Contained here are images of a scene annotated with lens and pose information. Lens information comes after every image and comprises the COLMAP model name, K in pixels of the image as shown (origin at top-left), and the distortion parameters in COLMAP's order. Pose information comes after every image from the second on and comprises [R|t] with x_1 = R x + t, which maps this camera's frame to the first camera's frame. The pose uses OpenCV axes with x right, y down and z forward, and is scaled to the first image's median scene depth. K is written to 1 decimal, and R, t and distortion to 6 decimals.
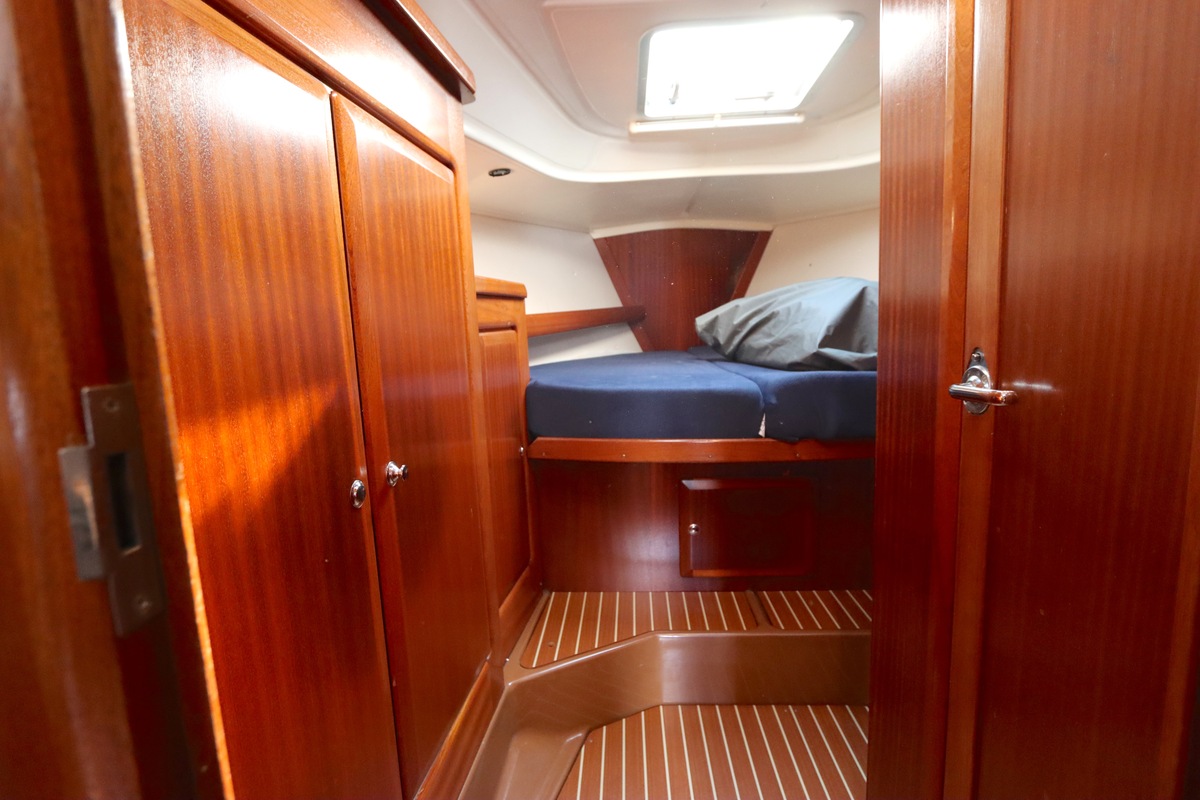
lens RADIAL K [[571.7, 0, 604.2], [0, 571.7, 398.6], [0, 0, 1]] dist [-0.017607, 0.002191]
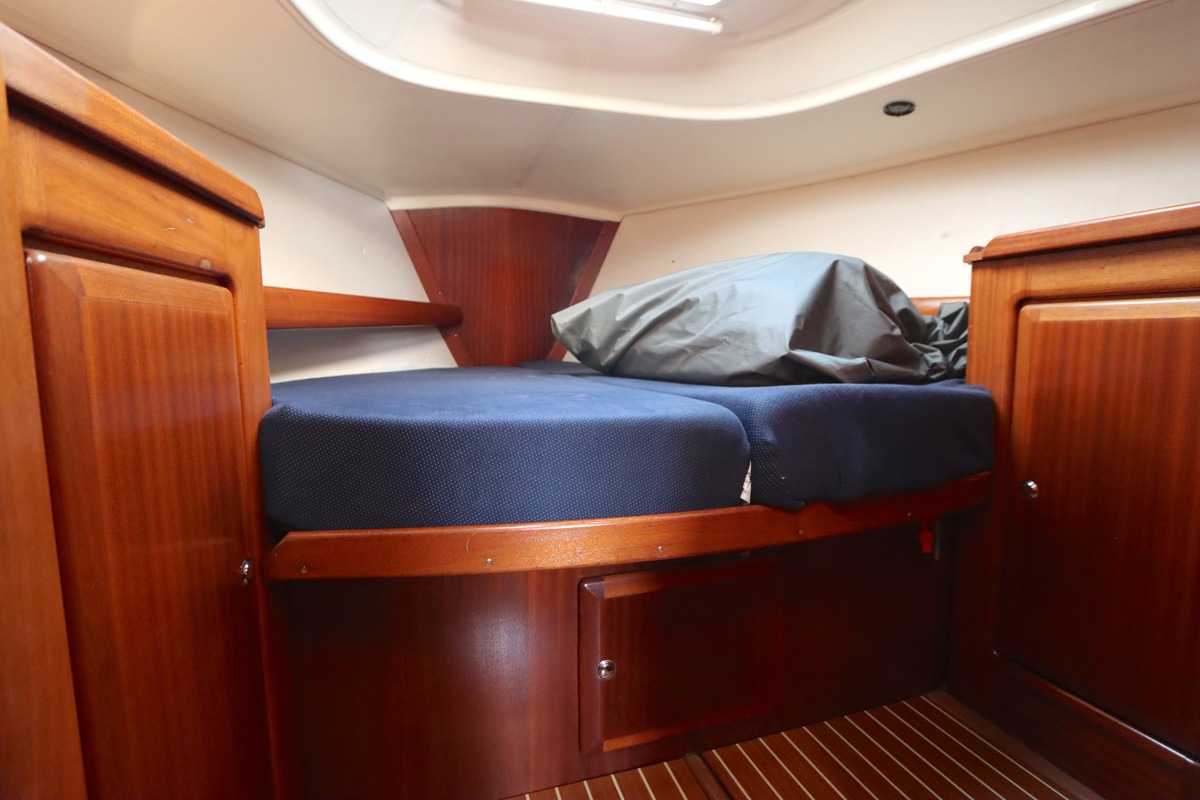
lens RADIAL K [[571.7, 0, 596.8], [0, 571.7, 393.8], [0, 0, 1]] dist [-0.017607, 0.002191]
pose [[0.939605, -0.004879, 0.342226, -0.036252], [0.022521, 0.998613, -0.047596, -0.012290], [-0.341519, 0.052428, 0.938411, 0.429722]]
